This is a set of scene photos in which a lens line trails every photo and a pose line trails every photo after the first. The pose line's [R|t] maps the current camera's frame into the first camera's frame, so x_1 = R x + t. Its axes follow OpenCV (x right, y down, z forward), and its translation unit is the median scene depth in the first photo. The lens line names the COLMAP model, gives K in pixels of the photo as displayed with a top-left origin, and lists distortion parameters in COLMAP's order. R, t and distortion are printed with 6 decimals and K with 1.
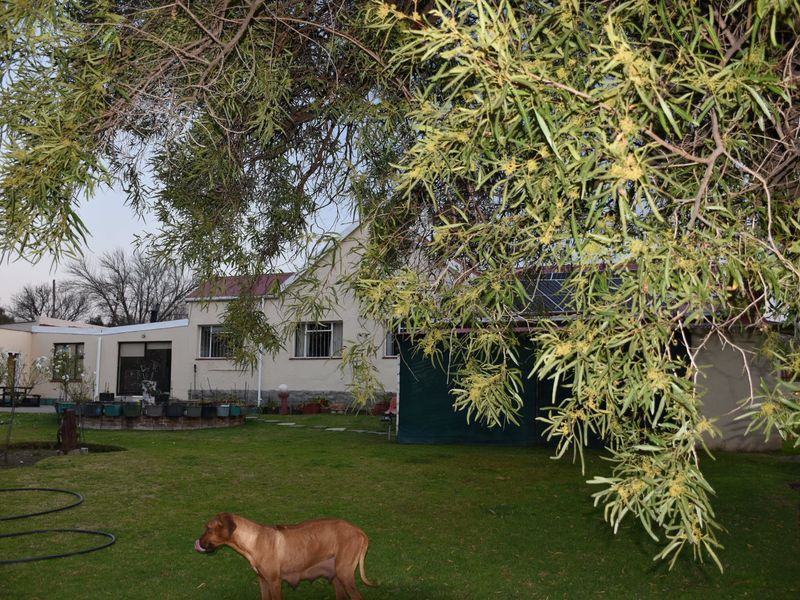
lens RADIAL K [[646.6, 0, 399.9], [0, 646.6, 300.4], [0, 0, 1]] dist [-0.037594, 0.018377]
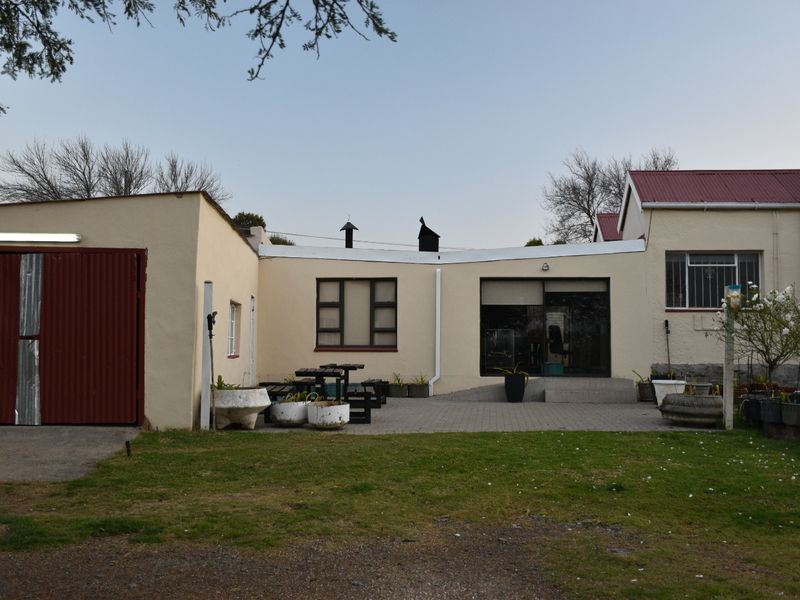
lens RADIAL K [[793.6, 0, 400.1], [0, 793.6, 305.0], [0, 0, 1]] dist [0.042823, 0.000000]
pose [[0.945531, 0.010388, 0.325366, -0.748434], [-0.037253, 0.996377, 0.076448, 0.039591], [-0.323394, -0.084405, 0.942493, 0.395249]]
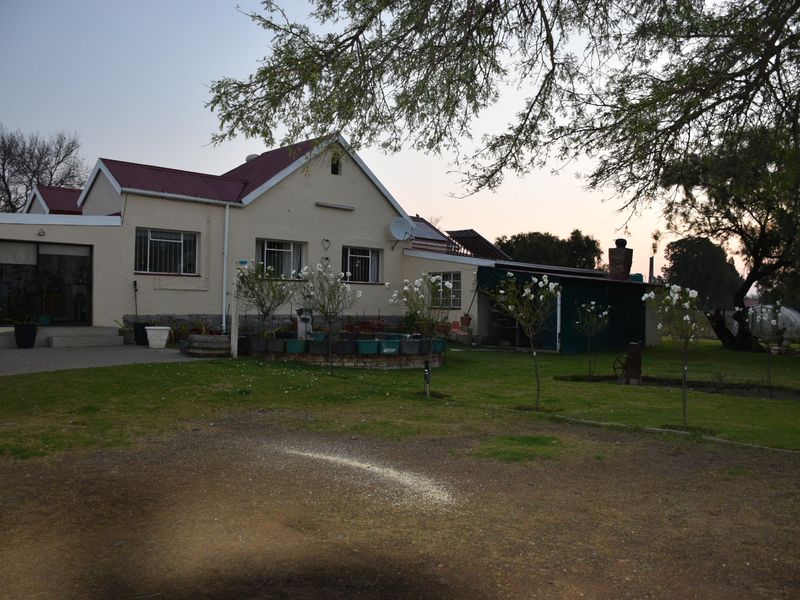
lens RADIAL K [[646.6, 0, 400.8], [0, 646.6, 301.9], [0, 0, 1]] dist [-0.037594, 0.018377]
pose [[0.421340, 0.000010, 0.906903, -0.829504], [-0.127252, 0.990108, 0.059110, 0.039924], [-0.897931, -0.140310, 0.417173, 0.402517]]
